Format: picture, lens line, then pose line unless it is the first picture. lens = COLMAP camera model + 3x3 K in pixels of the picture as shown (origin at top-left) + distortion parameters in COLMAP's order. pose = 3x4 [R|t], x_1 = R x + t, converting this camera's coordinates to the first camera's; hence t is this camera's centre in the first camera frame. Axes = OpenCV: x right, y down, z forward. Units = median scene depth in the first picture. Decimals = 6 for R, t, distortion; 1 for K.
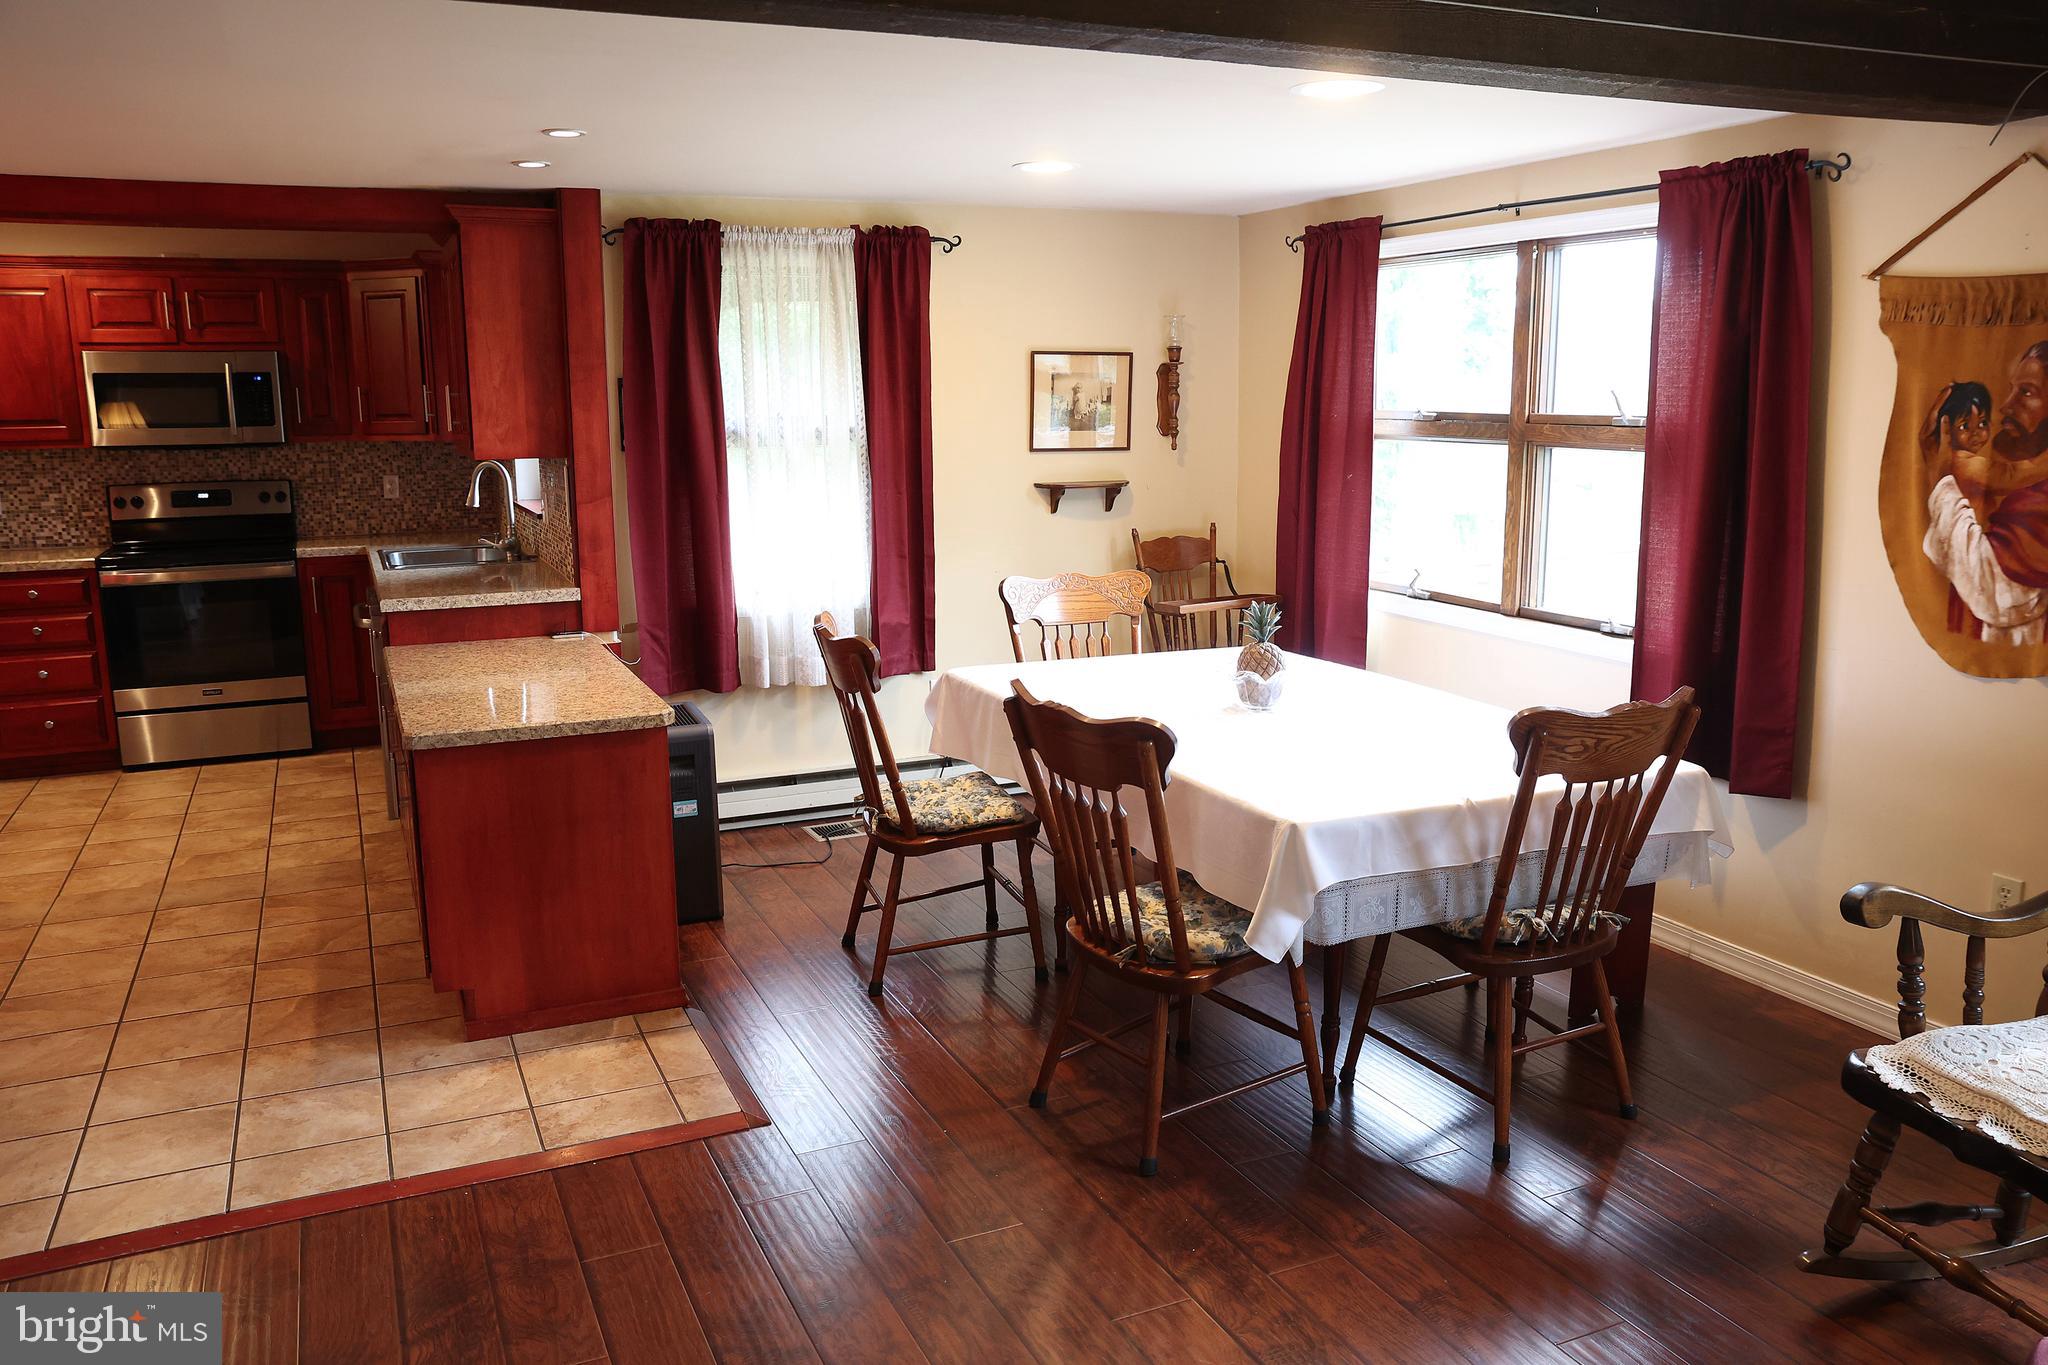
lens RADIAL K [[1551.3, 0, 1024.0], [0, 1551.3, 682.5], [0, 0, 1]] dist [0.003678, 0.005282]
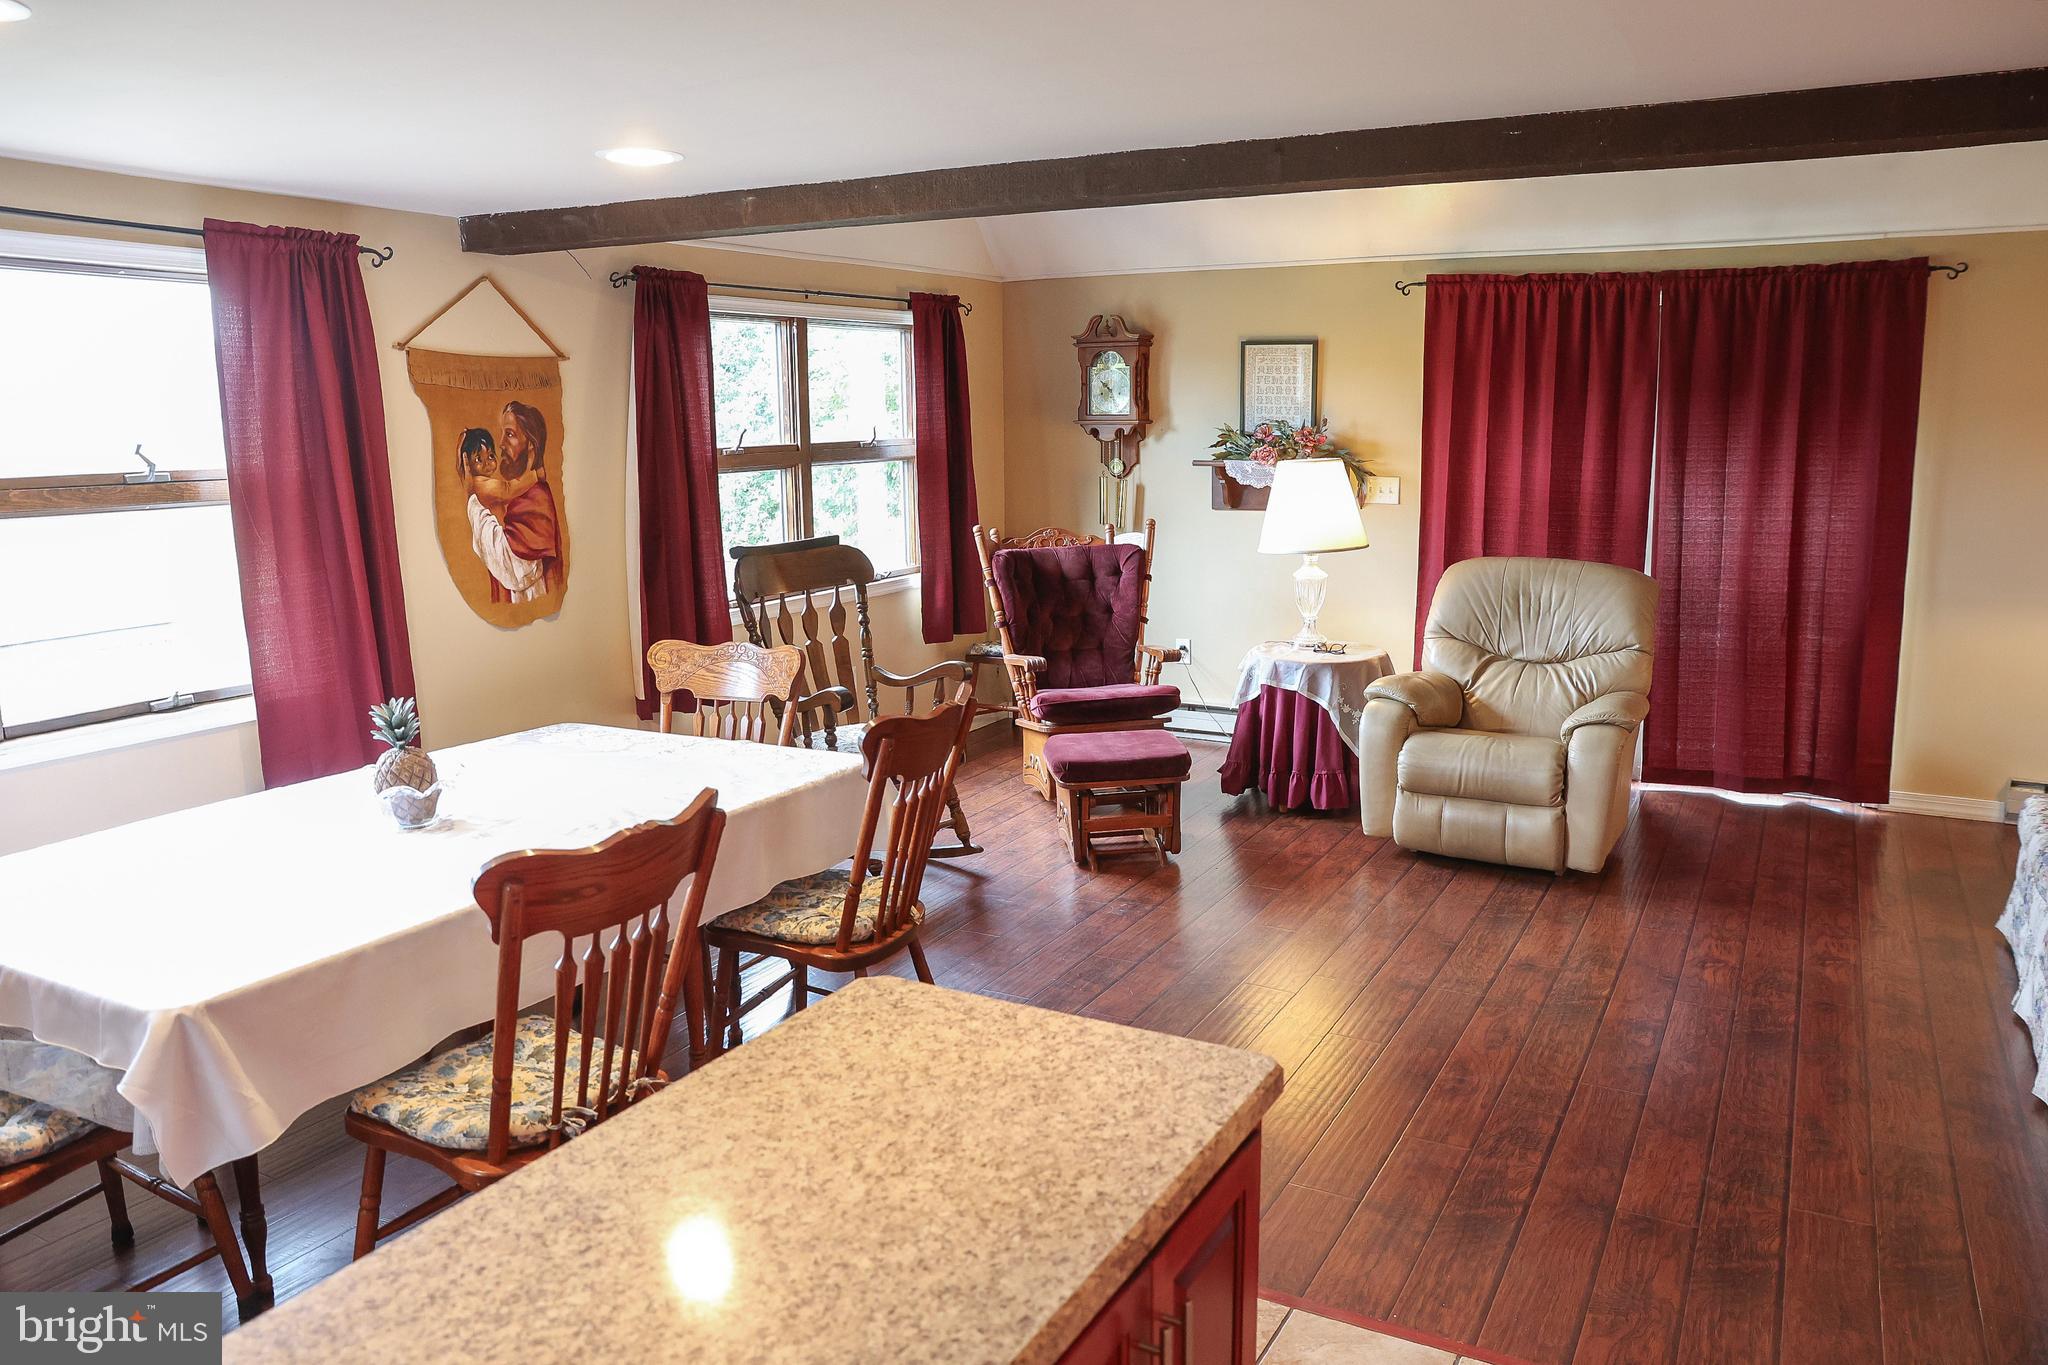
lens RADIAL K [[1491.3, 0, 1024.0], [0, 1491.3, 682.5], [0, 0, 1]] dist [-0.013551, 0.000019]
pose [[-0.596997, -0.132237, 0.791270, -0.827669], [0.165737, 0.944714, 0.282926, -0.285004], [-0.784937, 0.300049, -0.542075, 1.461755]]
